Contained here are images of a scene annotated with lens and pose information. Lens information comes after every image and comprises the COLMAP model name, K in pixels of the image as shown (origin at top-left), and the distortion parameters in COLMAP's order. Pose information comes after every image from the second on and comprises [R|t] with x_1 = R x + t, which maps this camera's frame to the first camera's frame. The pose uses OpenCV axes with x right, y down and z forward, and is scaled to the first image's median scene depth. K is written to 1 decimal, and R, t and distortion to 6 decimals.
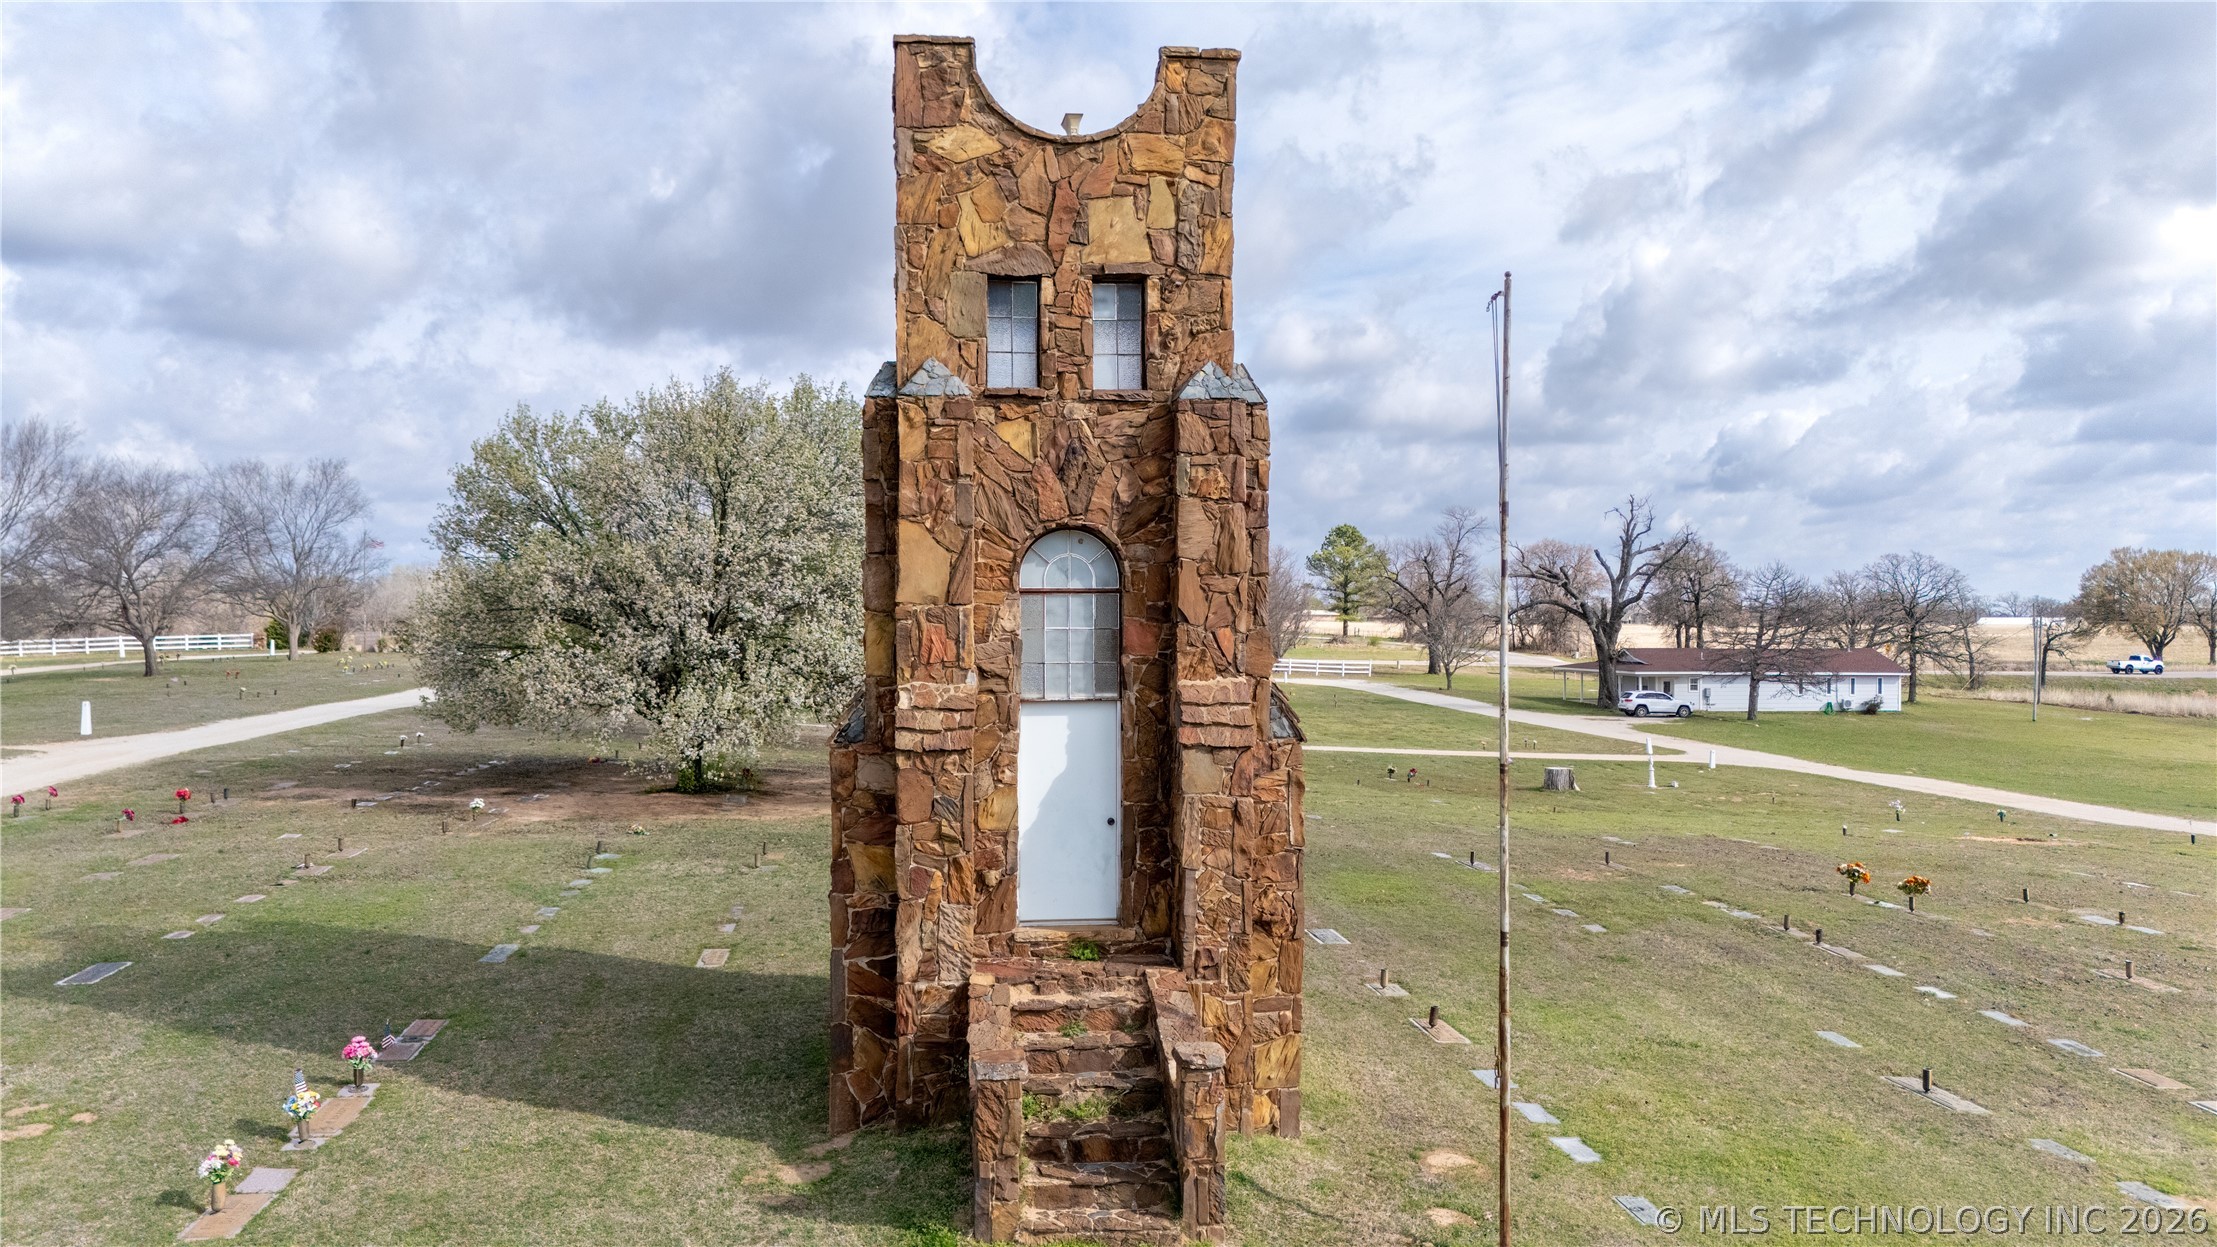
lens RADIAL K [[1624.7, 0, 1114.4], [0, 1624.7, 620.2], [0, 0, 1]] dist [0.082353, -0.078725]
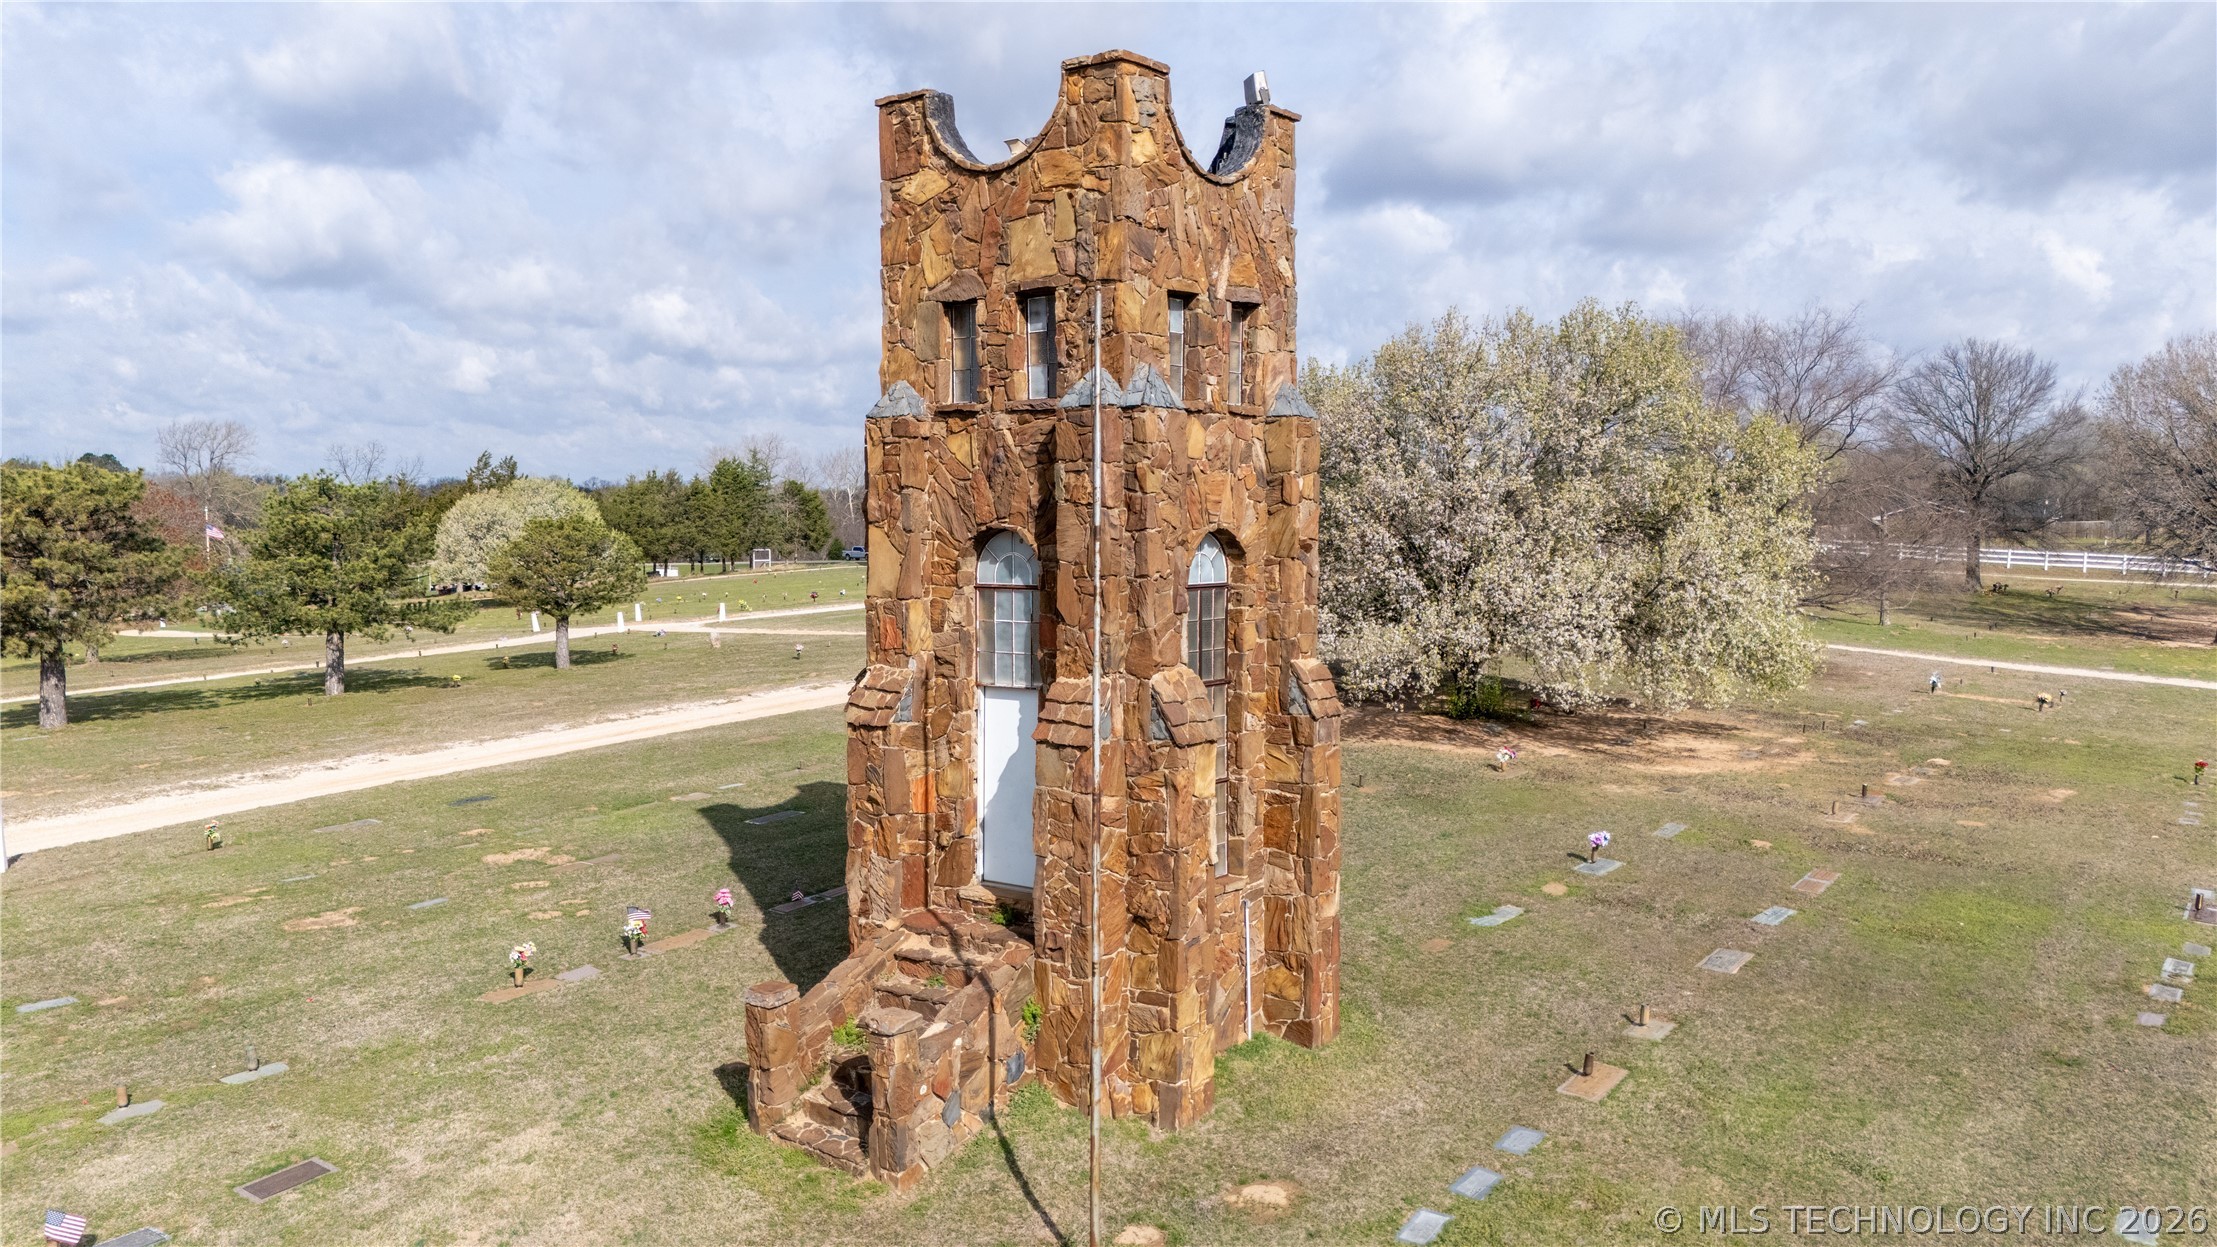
lens RADIAL K [[1624.7, 0, 1114.4], [0, 1624.7, 620.2], [0, 0, 1]] dist [0.082353, -0.078725]
pose [[0.732268, 0.042817, -0.679669, 0.772085], [0.001182, 0.997940, 0.064140, -0.066459], [0.681015, -0.047771, 0.730709, 0.255578]]
